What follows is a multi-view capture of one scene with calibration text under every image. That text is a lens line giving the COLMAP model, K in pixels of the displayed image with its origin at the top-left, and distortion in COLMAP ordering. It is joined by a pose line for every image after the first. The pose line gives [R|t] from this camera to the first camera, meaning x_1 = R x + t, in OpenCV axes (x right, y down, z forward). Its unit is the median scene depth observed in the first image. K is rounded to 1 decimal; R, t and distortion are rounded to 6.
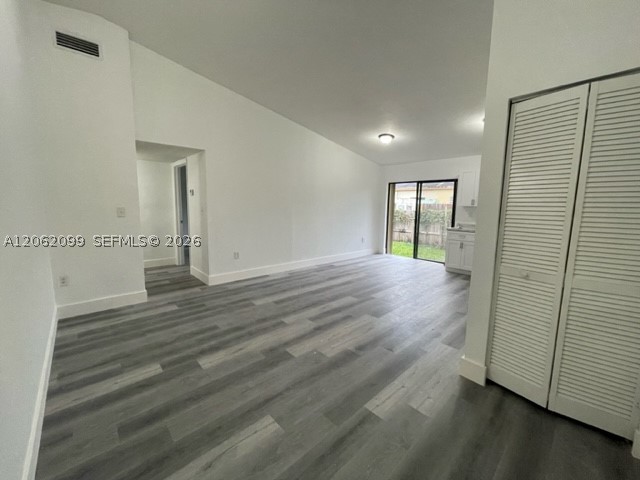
lens RADIAL K [[258.9, 0, 320.2], [0, 258.9, 238.6], [0, 0, 1]] dist [-0.000467, 0.000168]
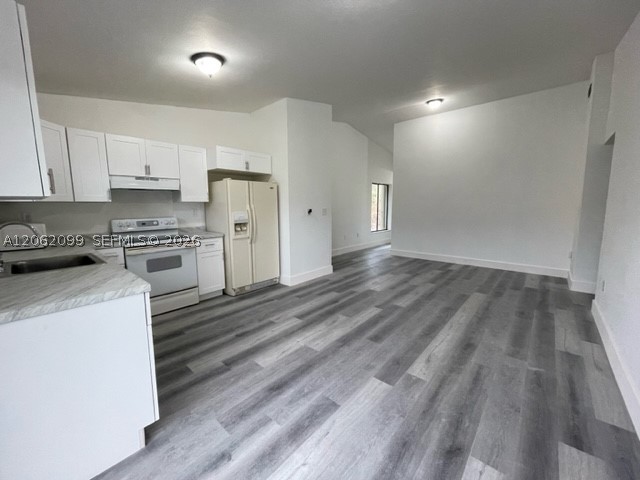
lens RADIAL K [[258.9, 0, 321.1], [0, 258.9, 237.3], [0, 0, 1]] dist [-0.000467, 0.000168]
pose [[-0.995881, 0.006137, -0.090465, 0.505006], [-0.016482, 0.968833, 0.247167, -0.236346], [0.089162, 0.247640, -0.964741, 1.863559]]
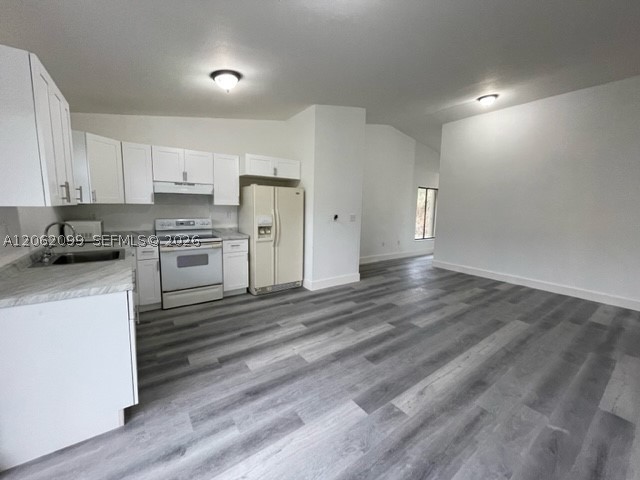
lens RADIAL K [[258.9, 0, 321.0], [0, 258.9, 237.3], [0, 0, 1]] dist [-0.000467, 0.000168]
pose [[-0.990580, -0.049646, 0.127620, 0.356942], [-0.016775, 0.968939, 0.246731, -0.258378], [-0.135905, 0.242266, -0.960644, 1.844062]]
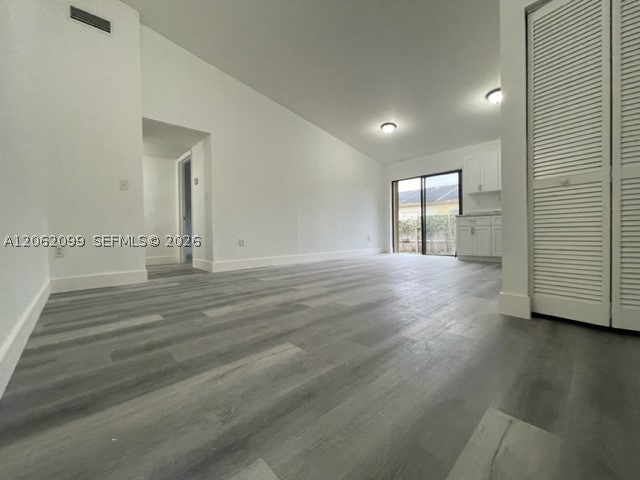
lens RADIAL K [[258.9, 0, 320.5], [0, 258.9, 238.3], [0, 0, 1]] dist [-0.000467, 0.000168]
pose [[0.999502, -0.031526, 0.001653, -0.037613], [0.031522, 0.993798, -0.106635, 0.198401], [0.001720, 0.106634, 0.994297, 0.052540]]
